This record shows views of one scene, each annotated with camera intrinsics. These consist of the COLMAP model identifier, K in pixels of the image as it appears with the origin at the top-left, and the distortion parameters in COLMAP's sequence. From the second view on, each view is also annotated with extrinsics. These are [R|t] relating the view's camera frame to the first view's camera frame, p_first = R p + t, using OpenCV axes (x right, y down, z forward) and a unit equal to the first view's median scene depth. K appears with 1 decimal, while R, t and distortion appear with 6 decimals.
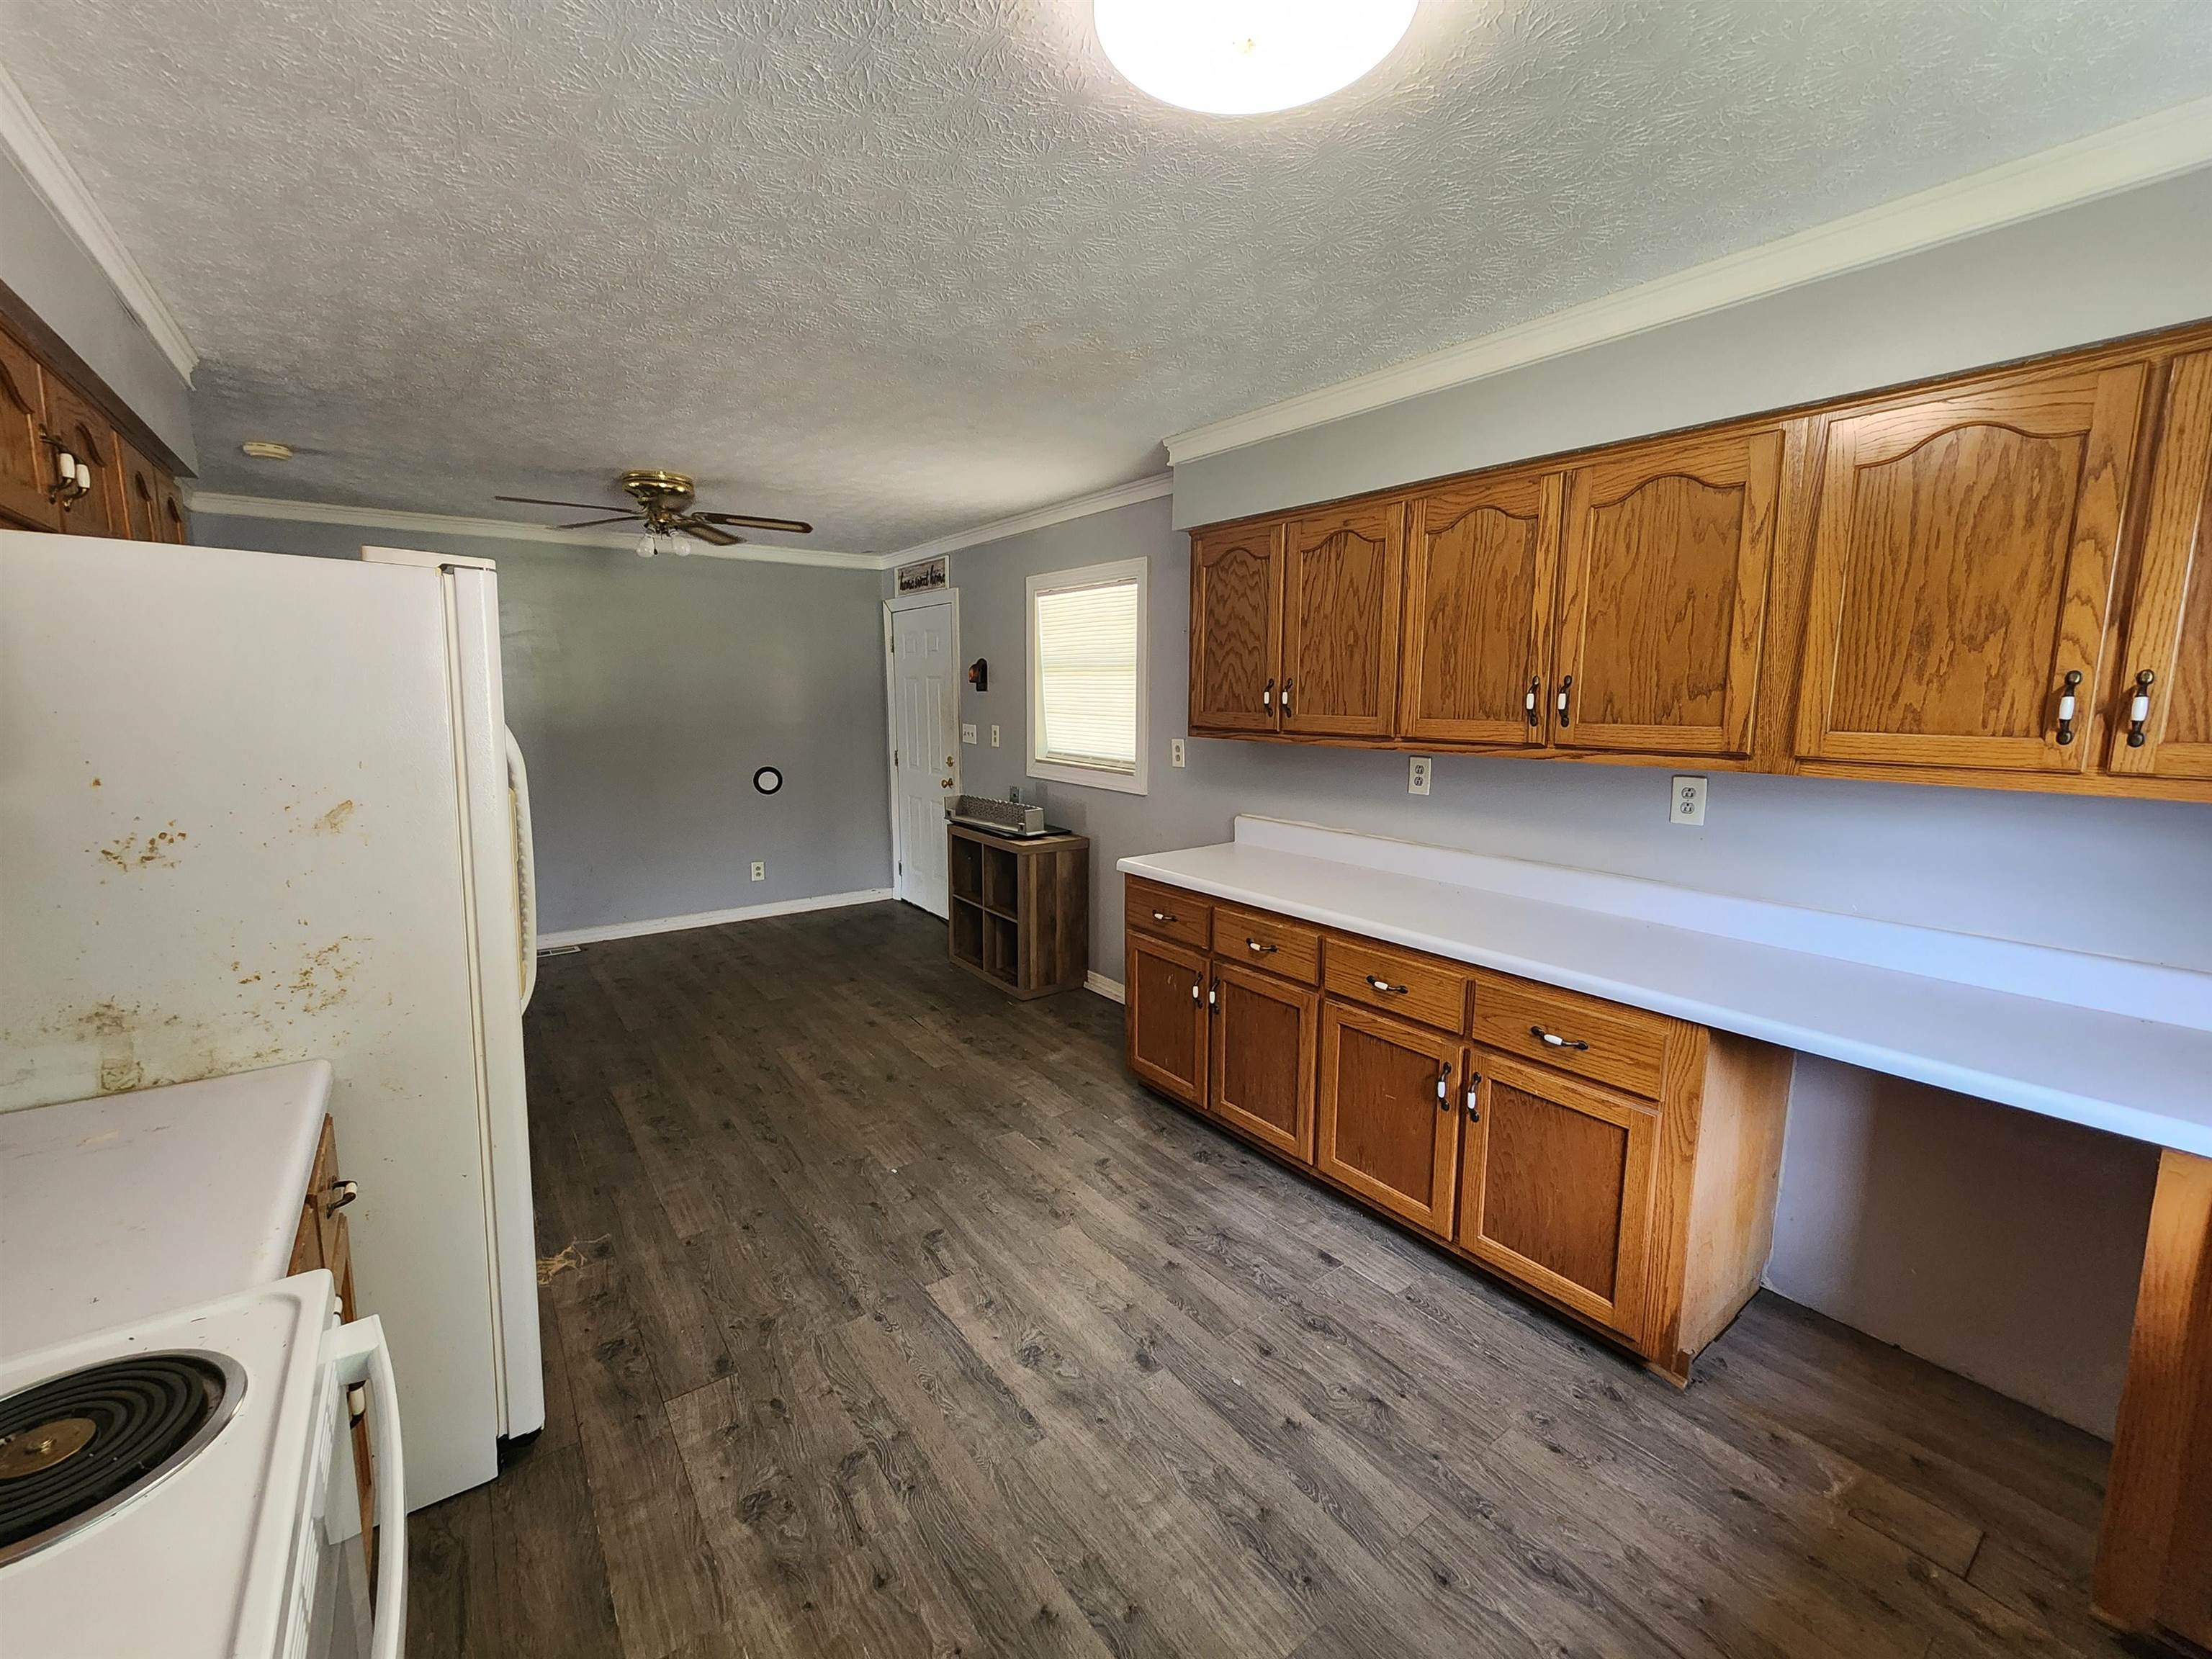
lens RADIAL K [[910.2, 0, 1108.8], [0, 910.2, 824.7], [0, 0, 1]] dist [0.003466, -0.000559]
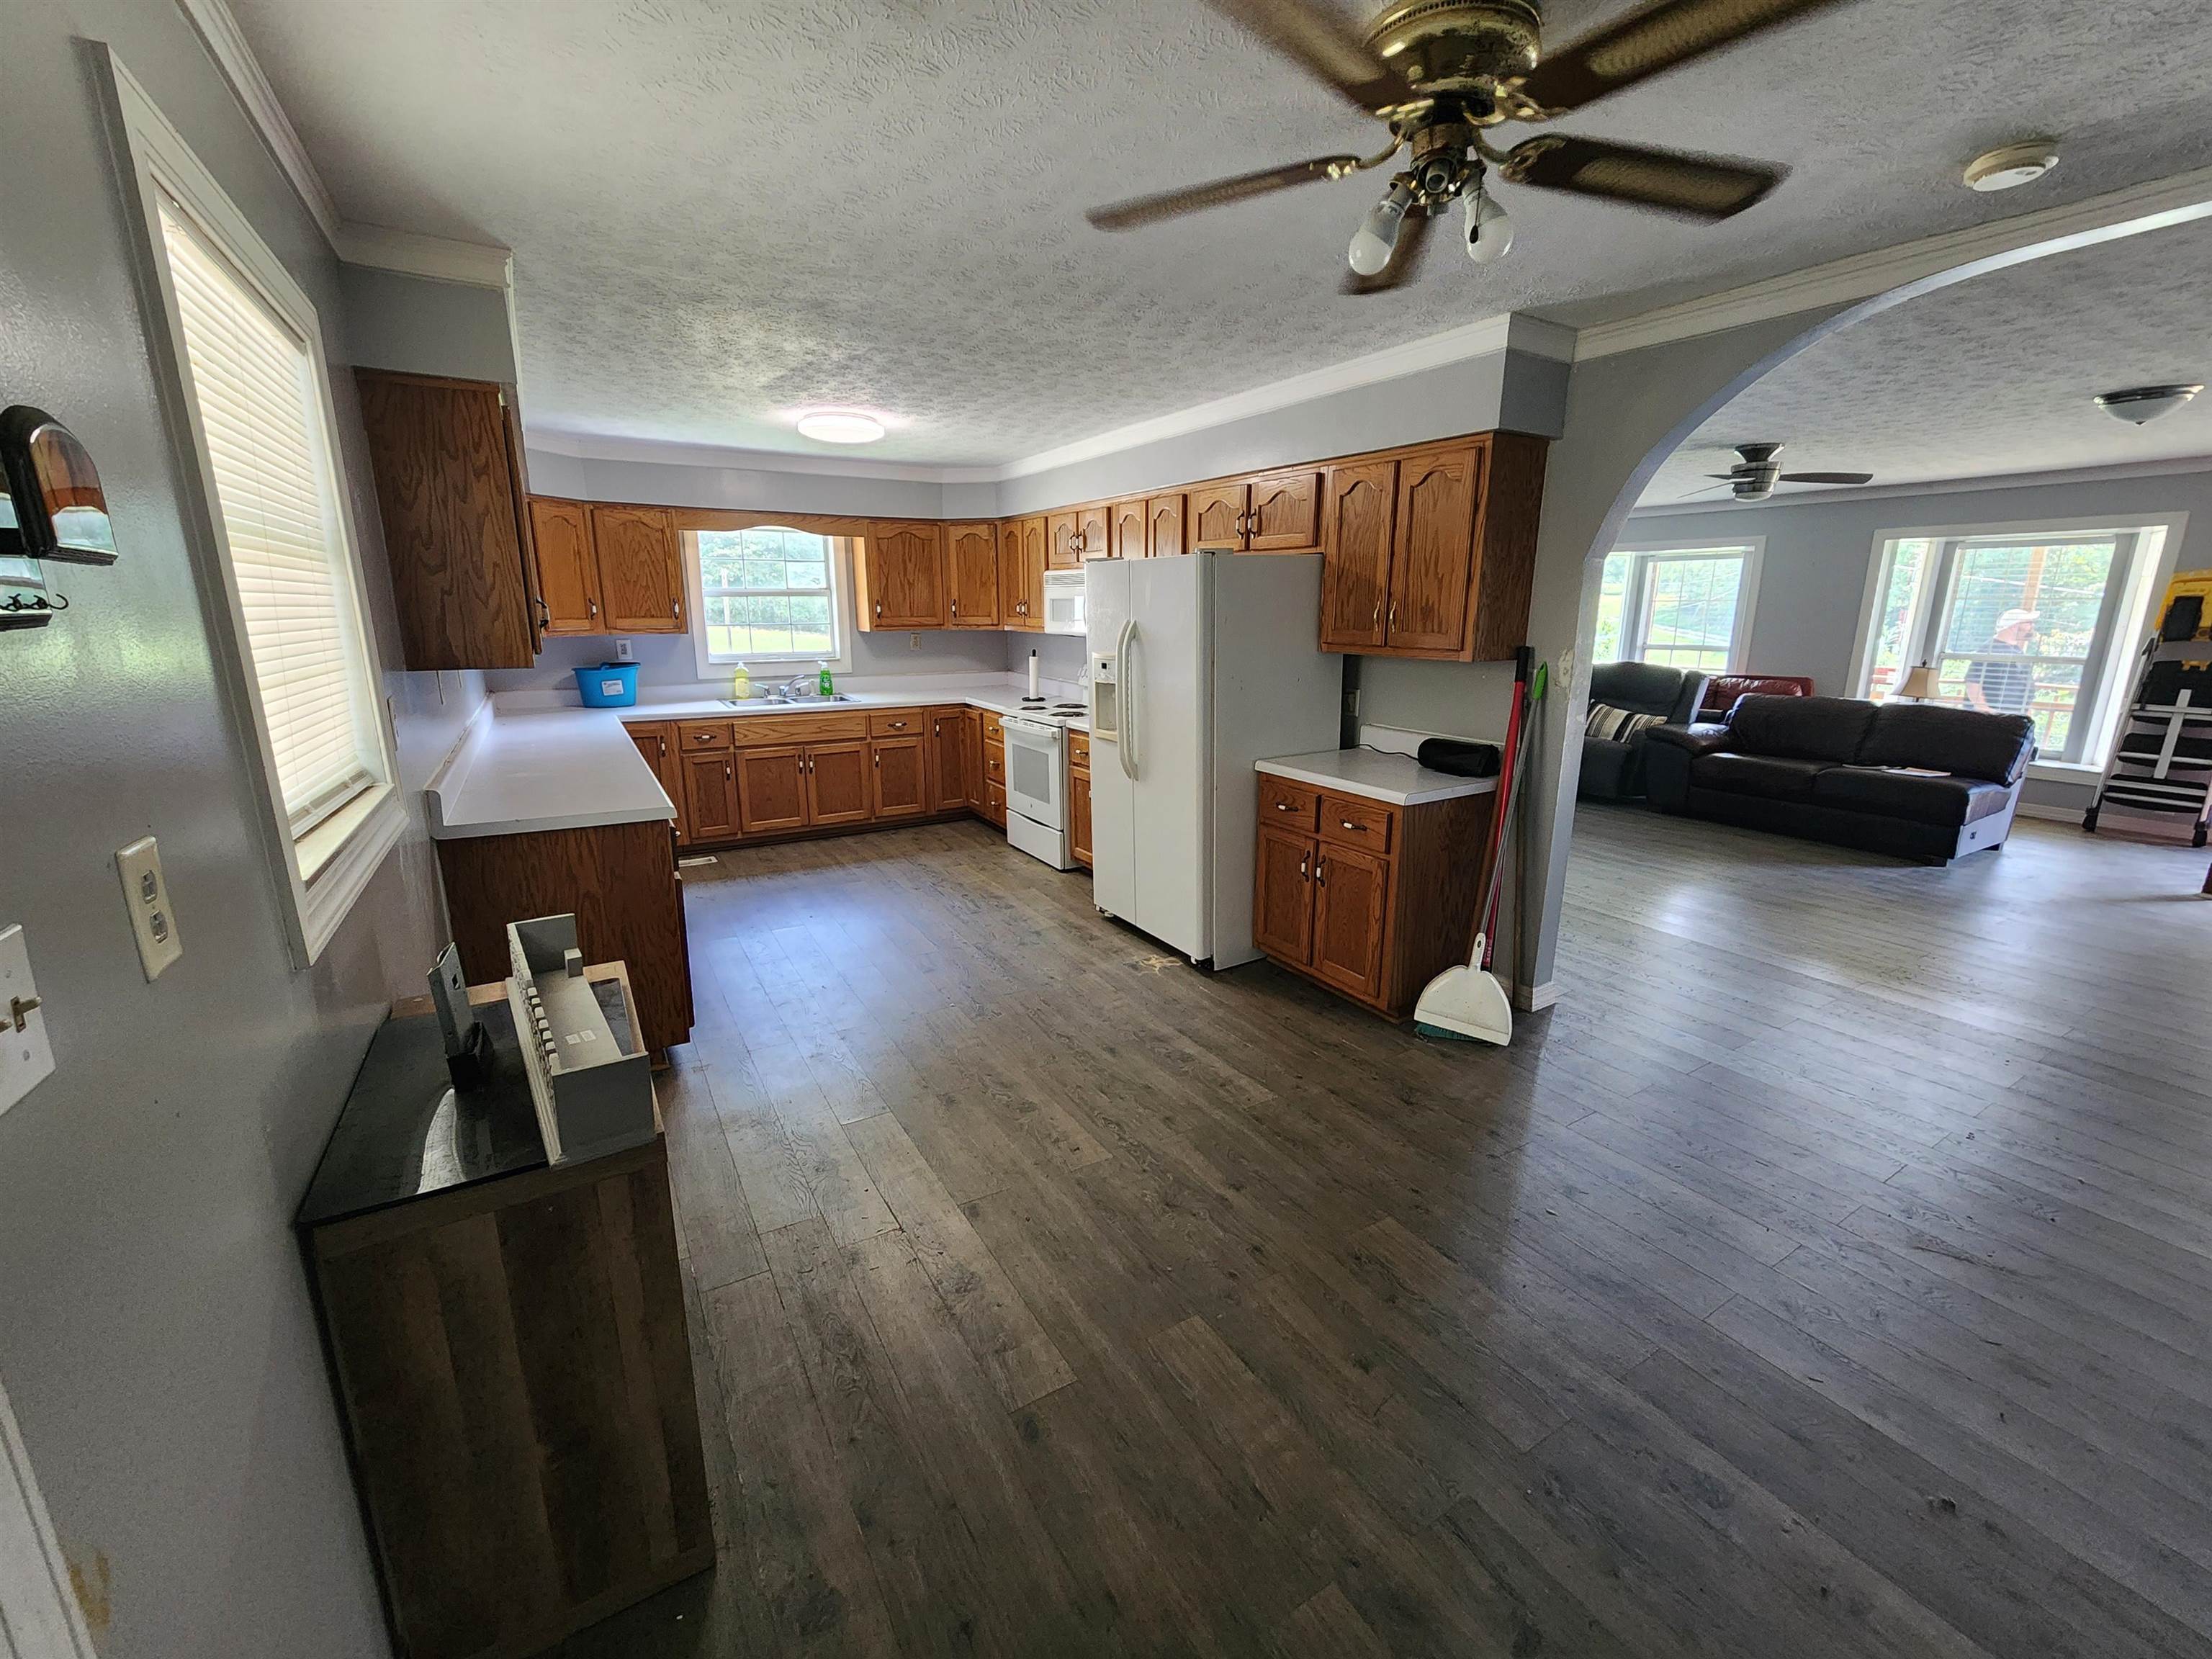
lens RADIAL K [[910.2, 0, 1111.4], [0, 910.2, 824.3], [0, 0, 1]] dist [0.003466, -0.000559]
pose [[-0.995487, -0.029878, 0.090071, -1.094430], [0.005974, 0.927527, 0.373708, -0.606400], [-0.094709, 0.372560, -0.923163, 4.006228]]
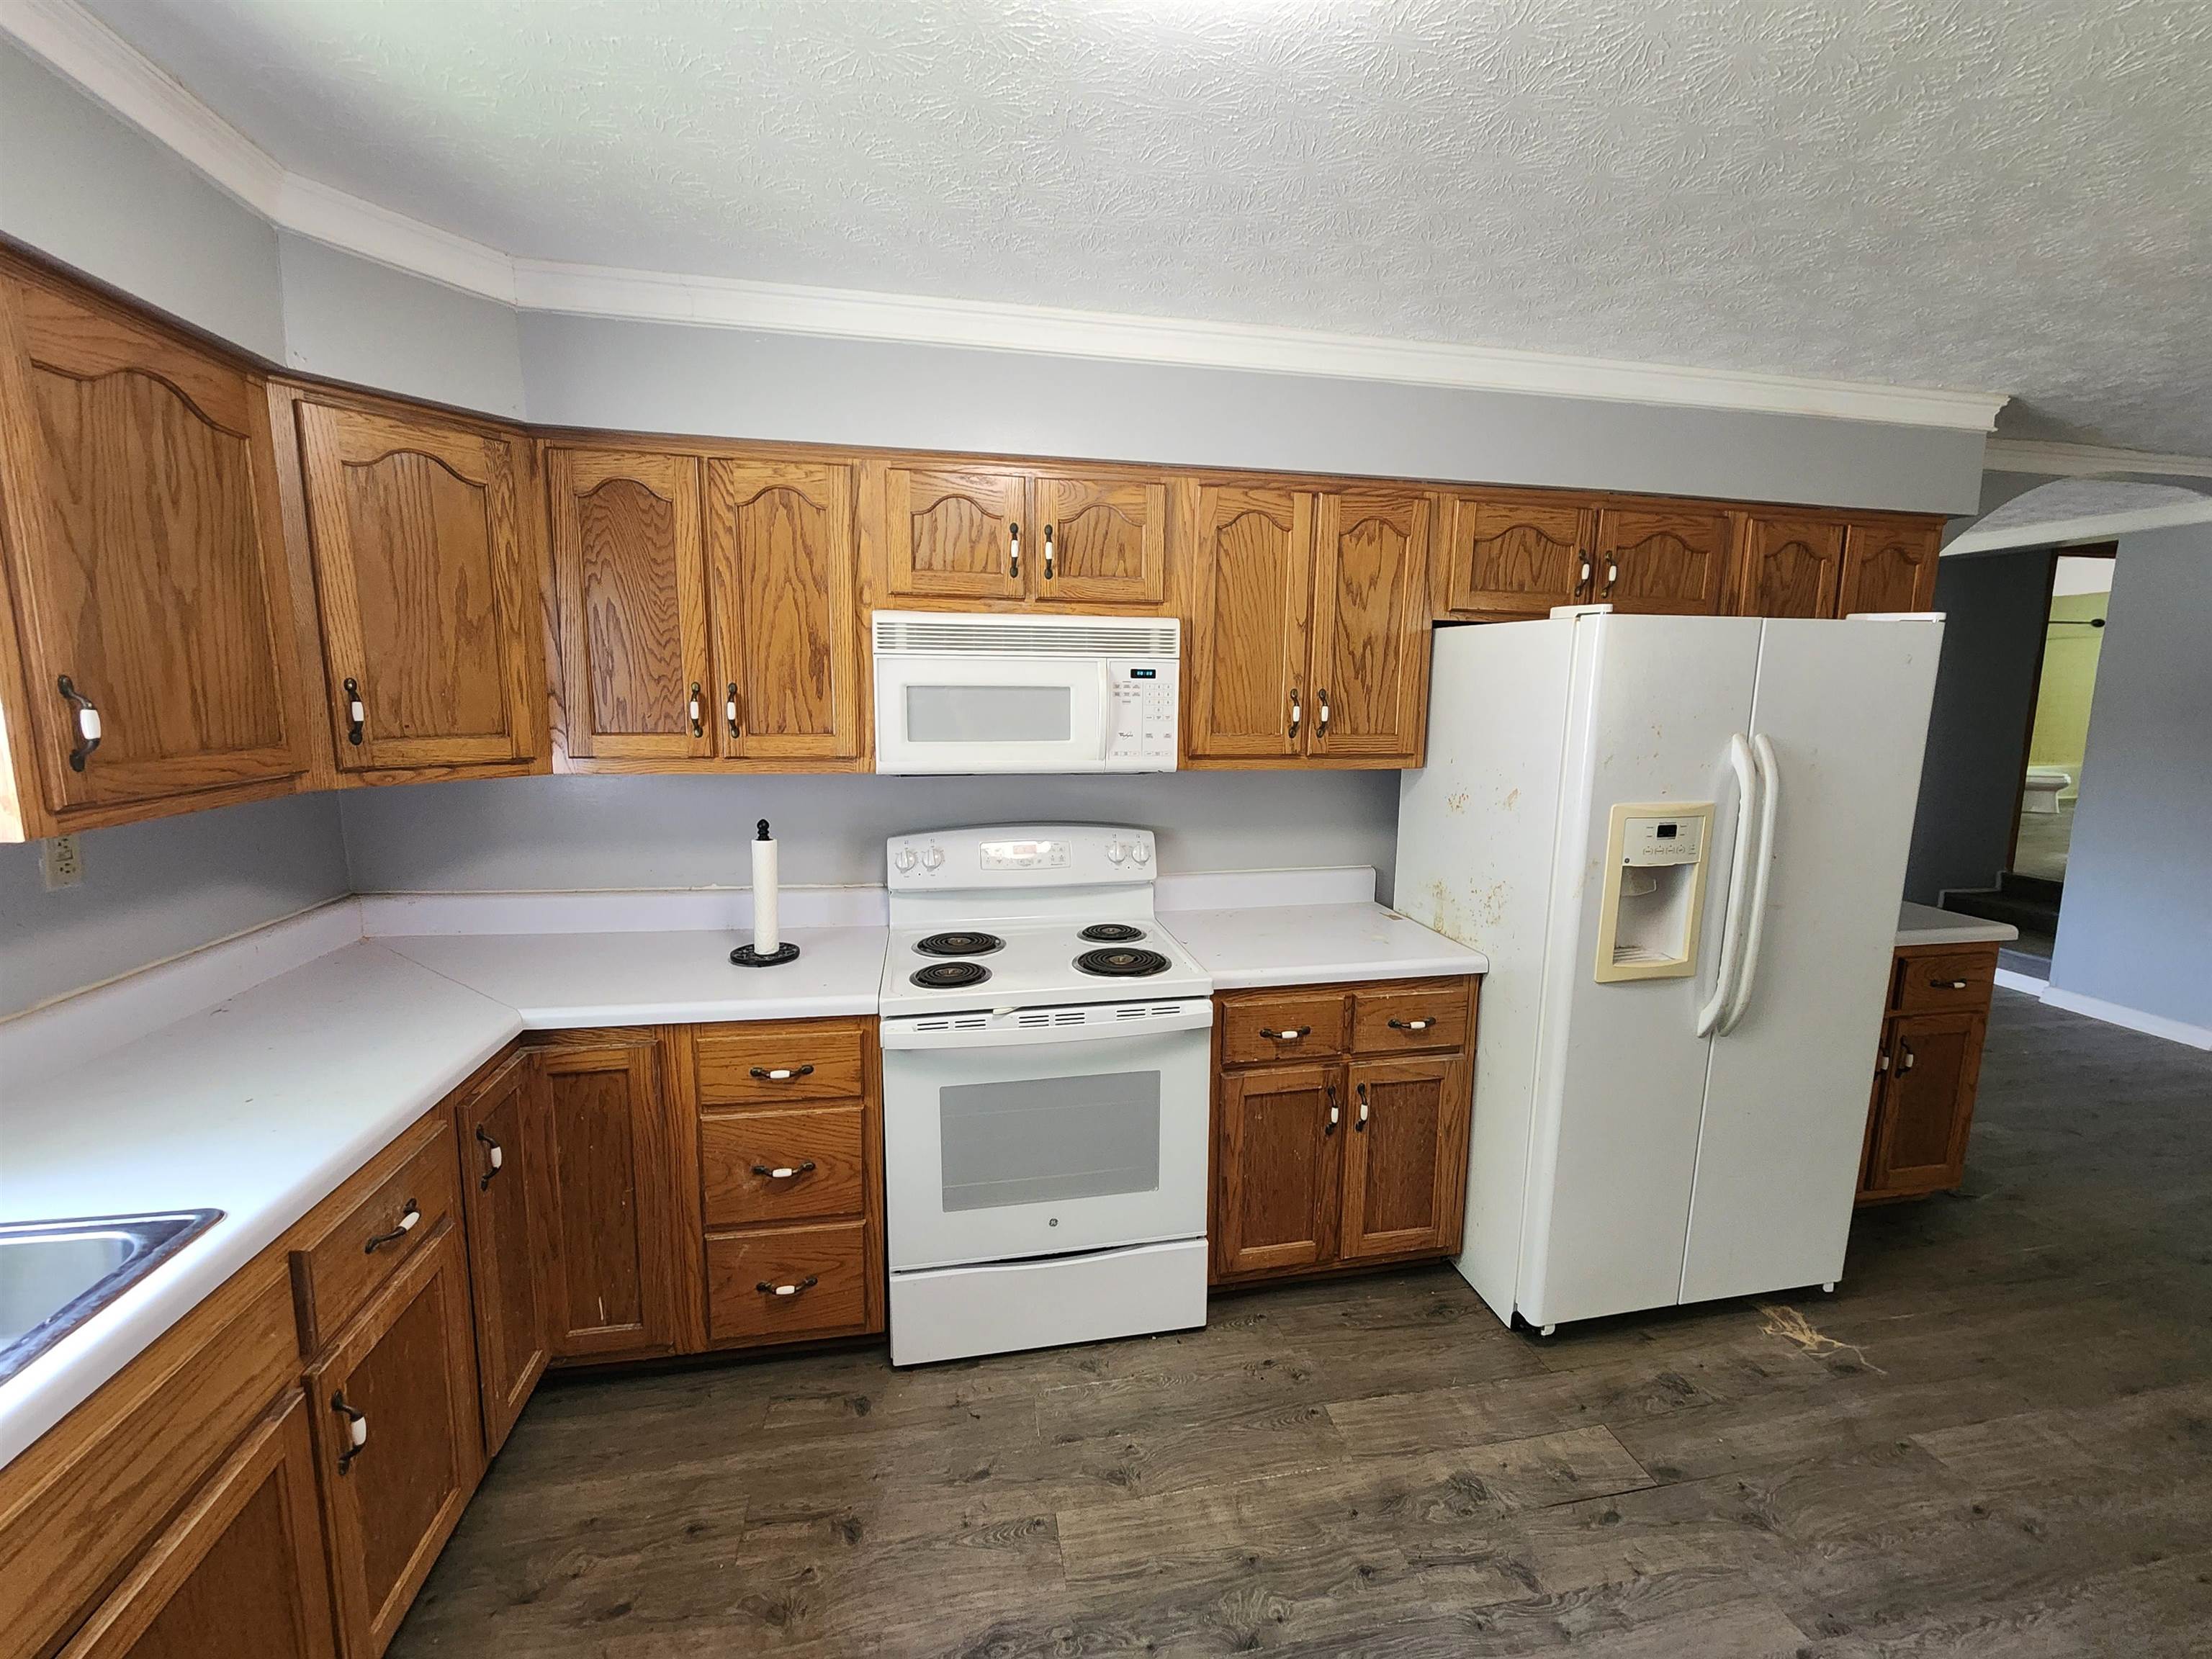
lens RADIAL K [[910.2, 0, 1116.6], [0, 910.2, 825.1], [0, 0, 1]] dist [0.003466, -0.000559]
pose [[-0.422361, 0.122056, -0.898172, 0.742683], [-0.141084, 0.969963, 0.198157, -0.170120], [0.895381, 0.210412, -0.392455, 1.035729]]
